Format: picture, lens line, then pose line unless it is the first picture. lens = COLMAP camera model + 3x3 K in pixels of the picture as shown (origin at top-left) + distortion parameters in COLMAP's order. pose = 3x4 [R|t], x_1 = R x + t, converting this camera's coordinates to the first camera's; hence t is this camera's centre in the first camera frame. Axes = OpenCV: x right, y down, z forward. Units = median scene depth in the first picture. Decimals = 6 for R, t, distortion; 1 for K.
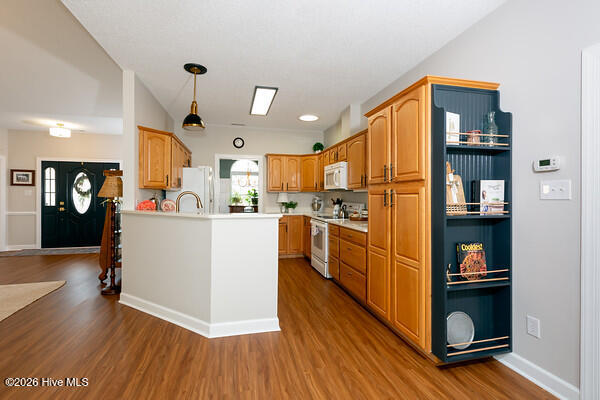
lens RADIAL K [[279.7, 0, 294.0], [0, 279.7, 197.3], [0, 0, 1]] dist [0.009368, 0.000140]
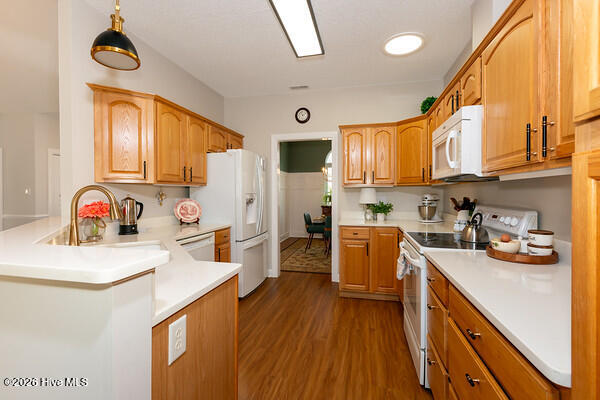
lens RADIAL K [[270.9, 0, 313.2], [0, 270.9, 195.4], [0, 0, 1]] dist [0.010418, 0.000189]
pose [[0.910521, -0.001593, -0.413460, 0.137351], [0.001991, 0.999998, 0.000533, -0.000827], [0.413458, -0.001309, 0.910522, 0.575635]]
